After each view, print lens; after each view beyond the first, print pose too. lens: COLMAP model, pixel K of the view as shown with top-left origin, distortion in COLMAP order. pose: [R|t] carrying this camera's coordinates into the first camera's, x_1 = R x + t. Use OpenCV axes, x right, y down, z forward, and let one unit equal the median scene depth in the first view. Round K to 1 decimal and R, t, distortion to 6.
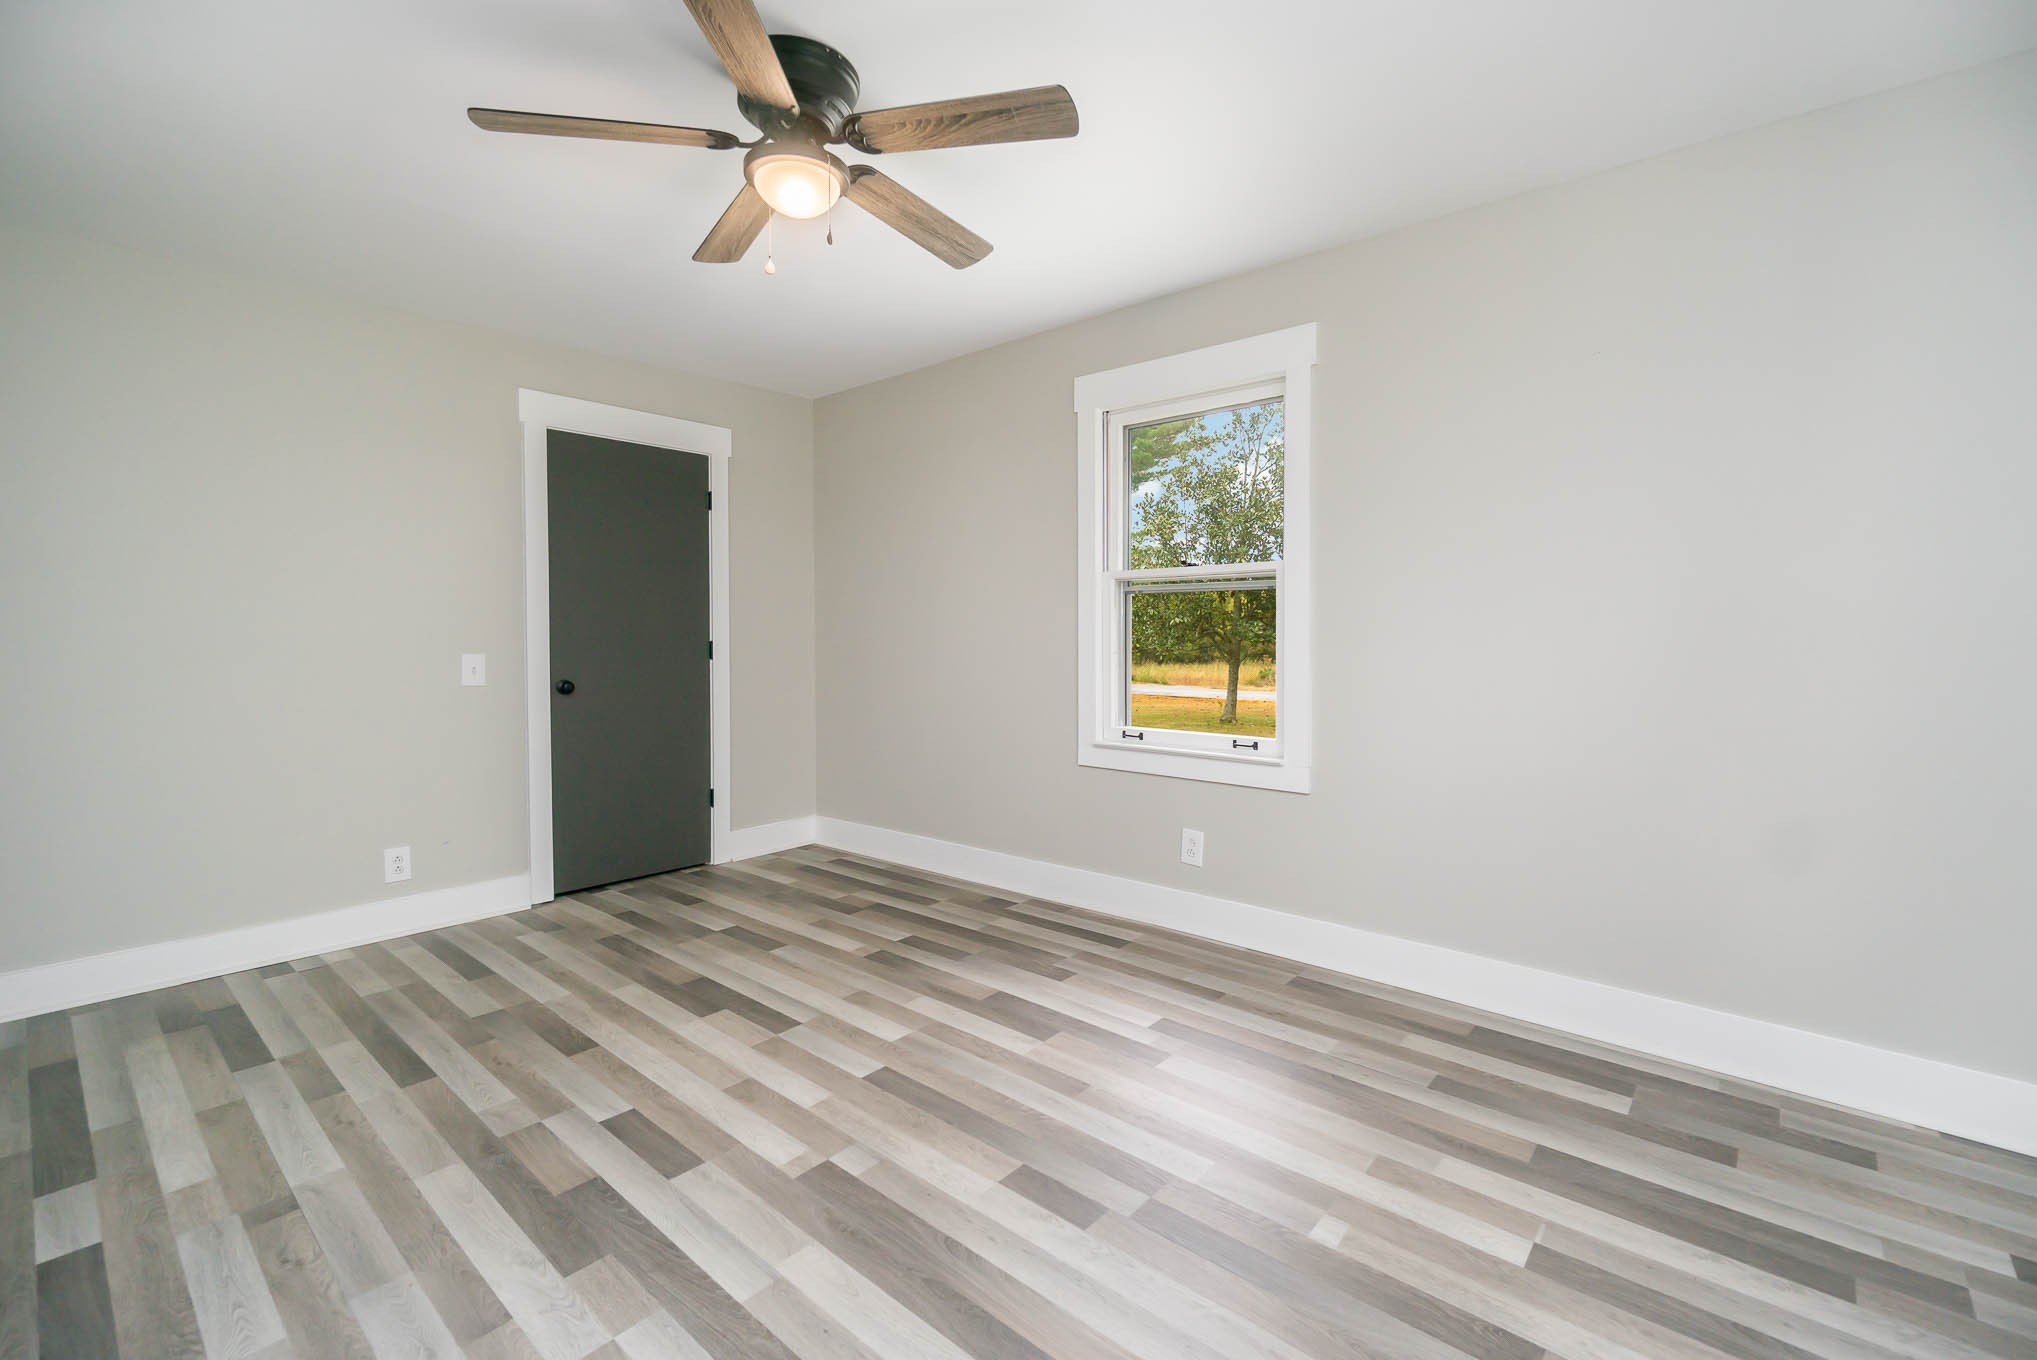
lens RADIAL K [[875.7, 0, 971.0], [0, 875.7, 642.3], [0, 0, 1]] dist [0.000855, 0.000849]
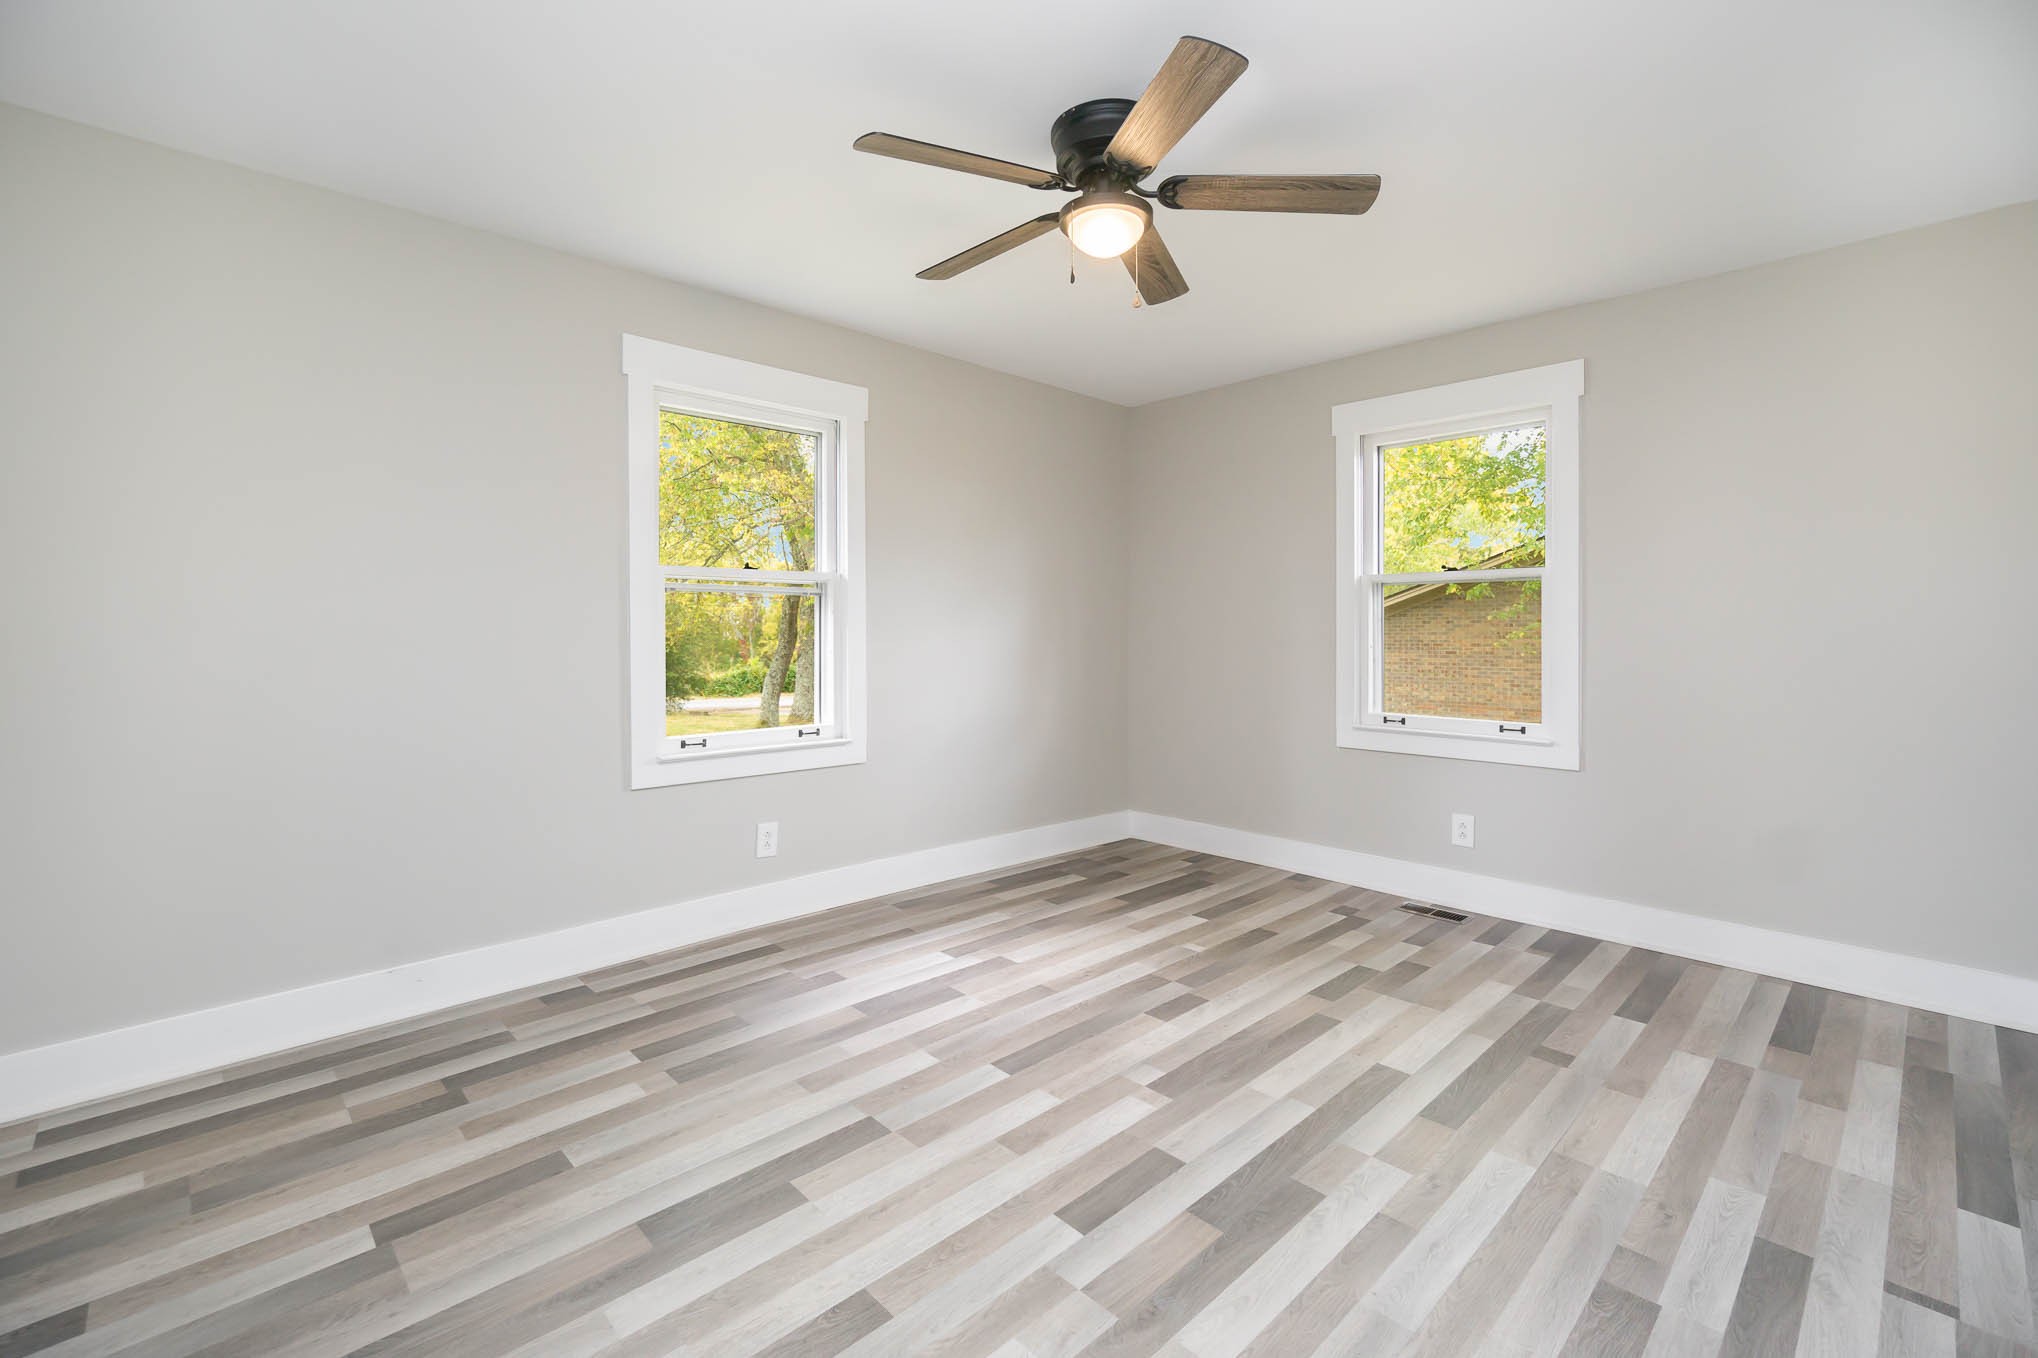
lens RADIAL K [[876.1, 0, 1044.0], [0, 876.1, 609.6], [0, 0, 1]] dist [0.000855, 0.000849]
pose [[0.060257, 0.028133, 0.997786, -0.983636], [0.009173, 0.999545, -0.028736, -0.008746], [-0.998141, 0.010884, 0.059971, 0.767680]]
